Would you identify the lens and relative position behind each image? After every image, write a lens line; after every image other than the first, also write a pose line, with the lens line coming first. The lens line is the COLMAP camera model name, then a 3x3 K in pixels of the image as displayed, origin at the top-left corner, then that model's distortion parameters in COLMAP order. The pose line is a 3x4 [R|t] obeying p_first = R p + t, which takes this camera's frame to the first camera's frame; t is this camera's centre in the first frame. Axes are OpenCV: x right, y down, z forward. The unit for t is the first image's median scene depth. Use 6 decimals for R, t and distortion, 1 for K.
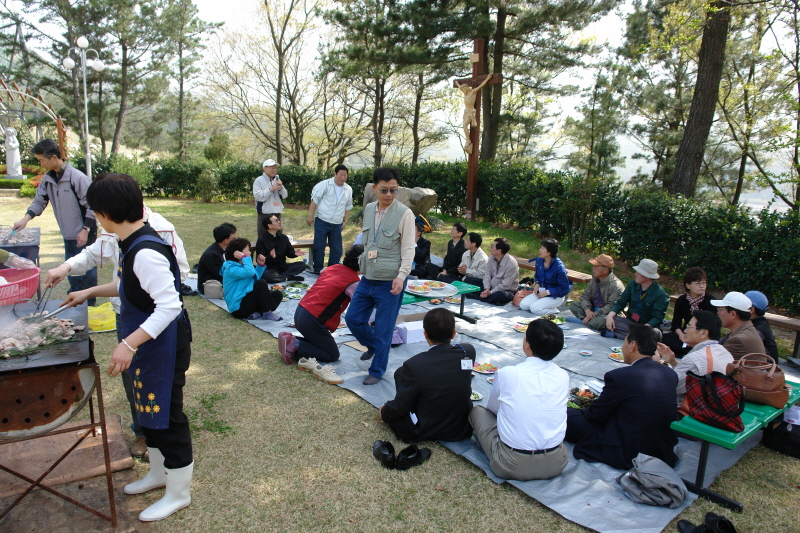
lens RADIAL K [[556.6, 0, 399.8], [0, 556.6, 263.8], [0, 0, 1]] dist [-0.040718, 0.002302]
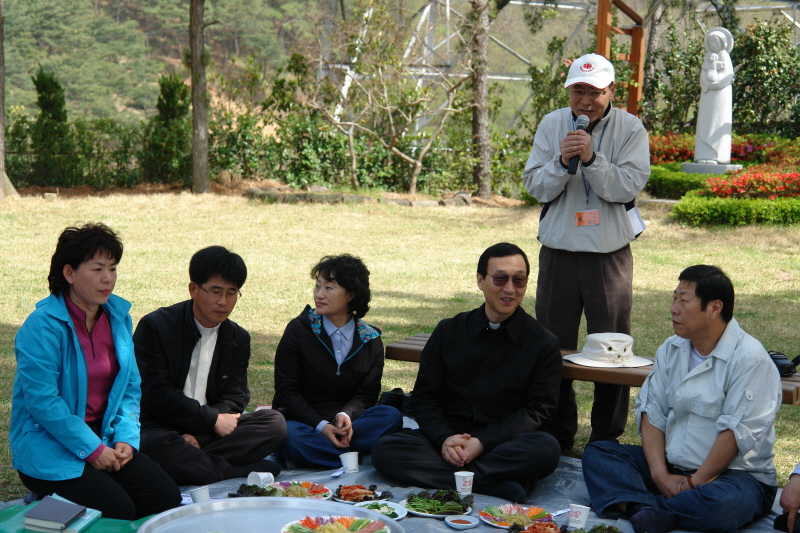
lens RADIAL K [[1935.2, 0, 400.0], [0, 1935.2, 266.5], [0, 0, 1]] dist [0.103822, 0.061313]
pose [[0.481312, 0.061182, -0.874412, 0.262918], [-0.187174, 0.981726, -0.034338, -0.019658], [0.856332, 0.180194, 0.483968, 0.245621]]
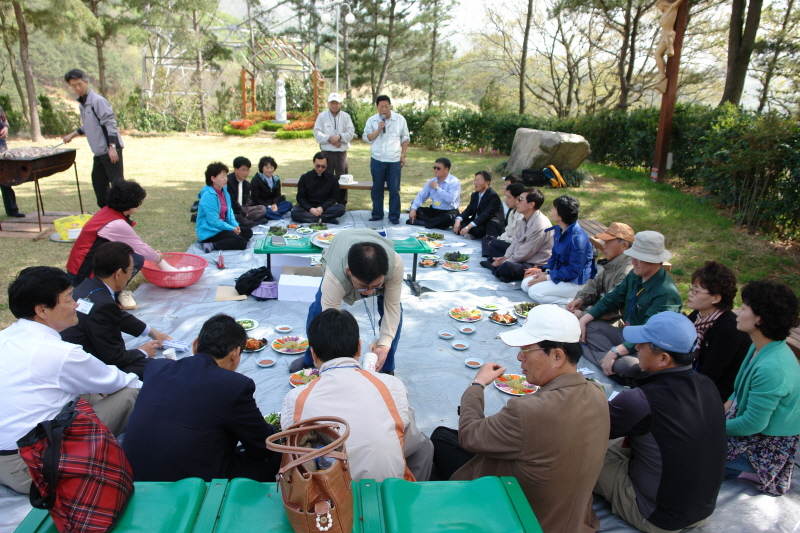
lens RADIAL K [[556.6, 0, 399.8], [0, 556.6, 263.8], [0, 0, 1]] dist [-0.040718, 0.002302]
pose [[0.847422, 0.140504, -0.511991, 0.153701], [-0.104663, 0.989633, 0.098350, -0.002004], [0.520501, -0.029758, 0.853342, 0.108526]]
